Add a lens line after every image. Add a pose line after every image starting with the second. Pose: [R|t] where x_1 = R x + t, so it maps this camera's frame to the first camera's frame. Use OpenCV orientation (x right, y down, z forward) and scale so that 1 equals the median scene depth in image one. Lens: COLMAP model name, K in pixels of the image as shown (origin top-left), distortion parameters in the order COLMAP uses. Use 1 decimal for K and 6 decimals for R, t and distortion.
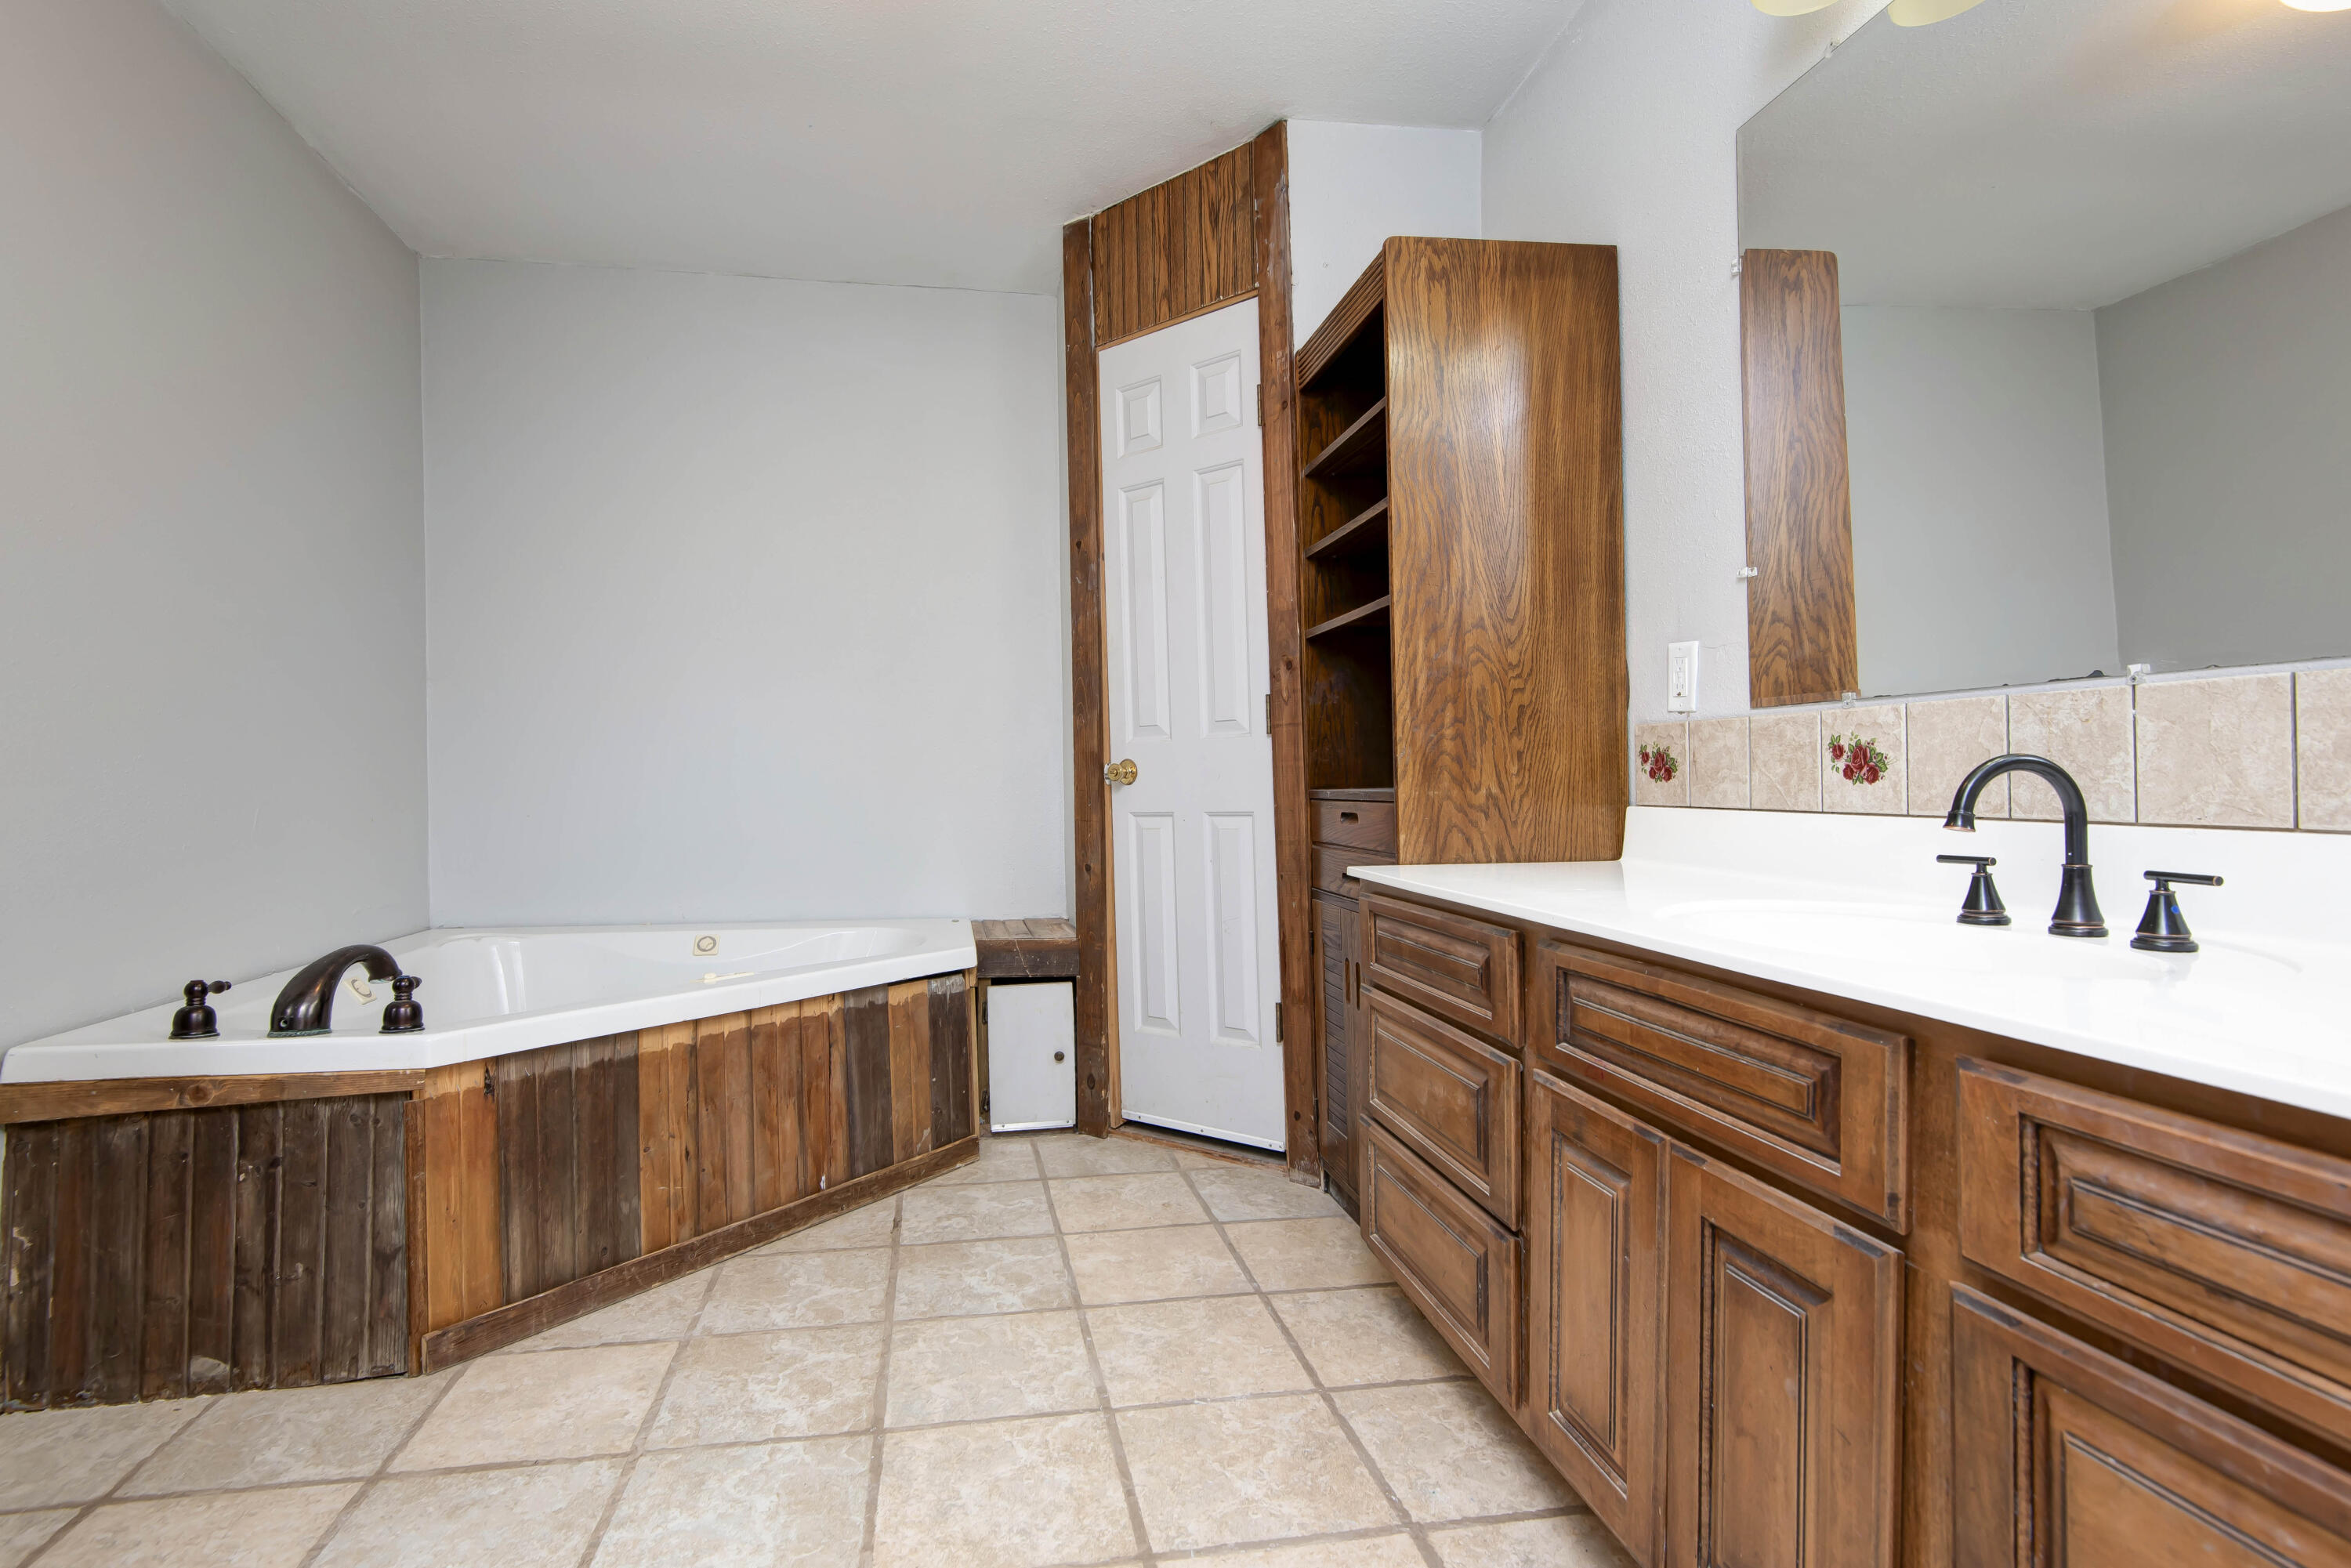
lens RADIAL K [[1117.9, 0, 1175.5], [0, 1117.9, 784.0], [0, 0, 1]] dist [0.038913, -0.033547]
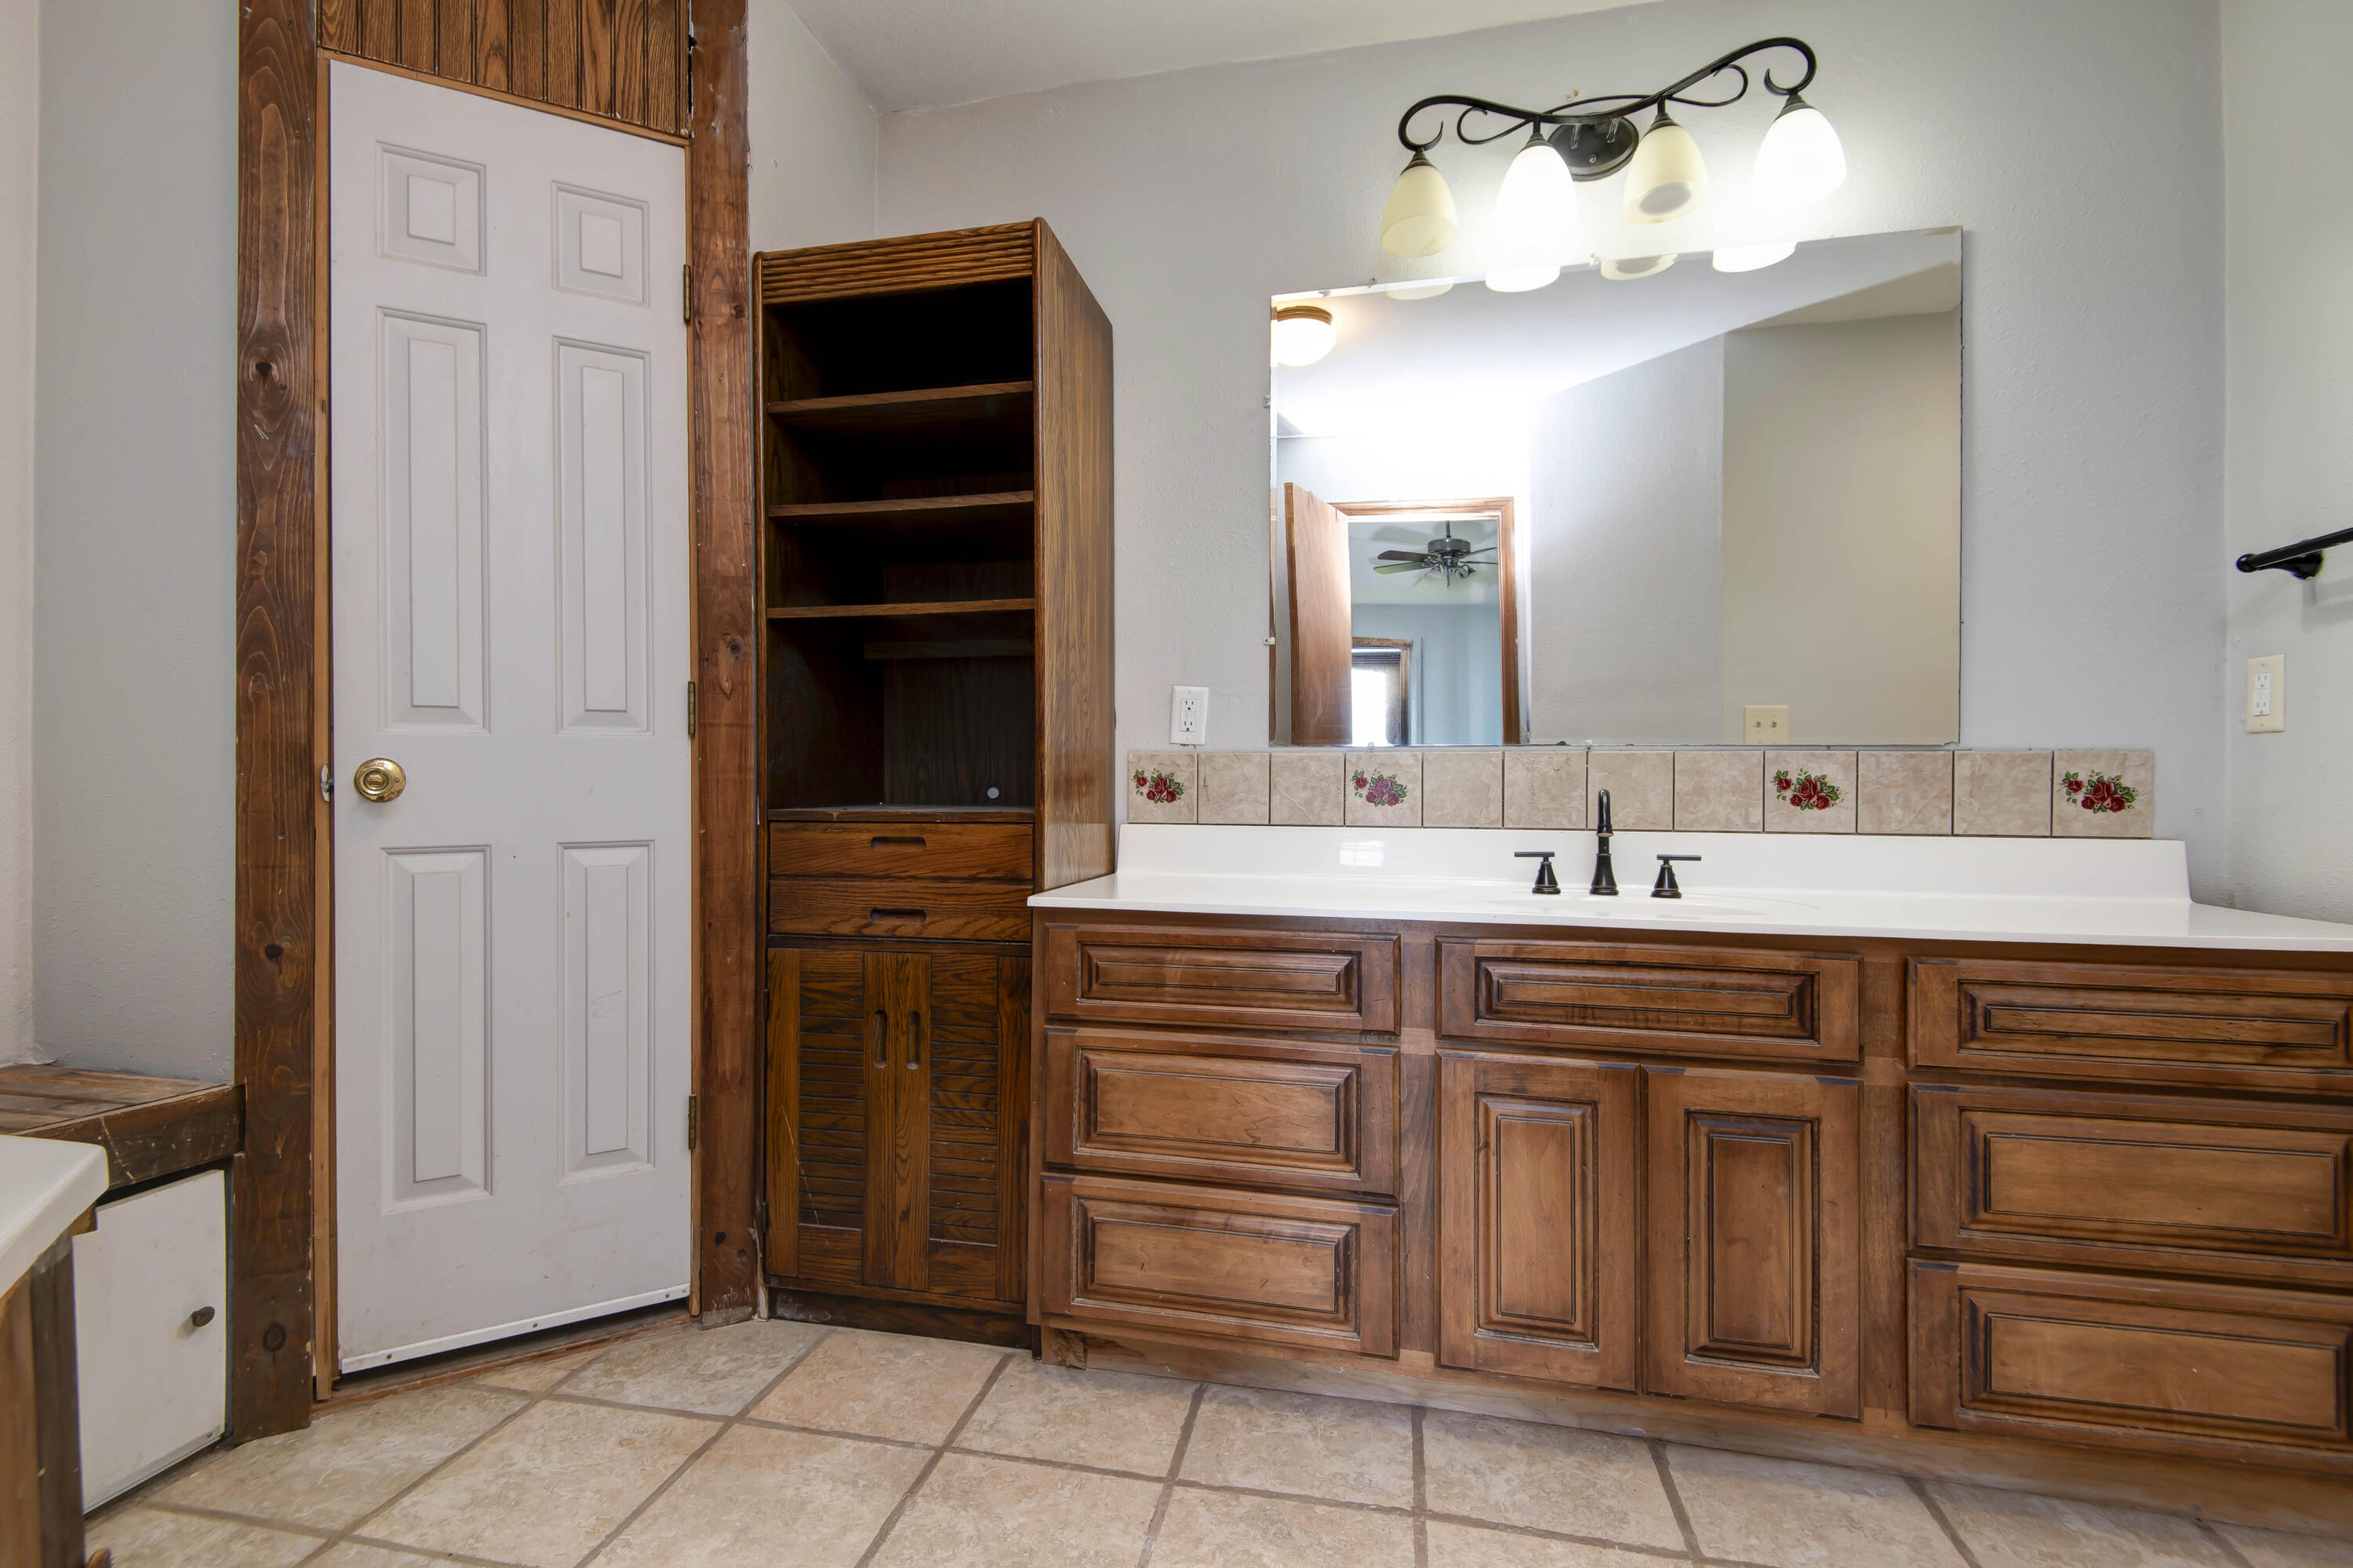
lens RADIAL K [[1034.1, 0, 1169.1], [0, 1034.1, 775.5], [0, 0, 1]] dist [0.023193, -0.012612]
pose [[0.410340, 0.025675, 0.911571, -0.519267], [-0.005413, 0.999655, -0.025719, -0.002474], [-0.911916, 0.005619, 0.410338, 0.531520]]
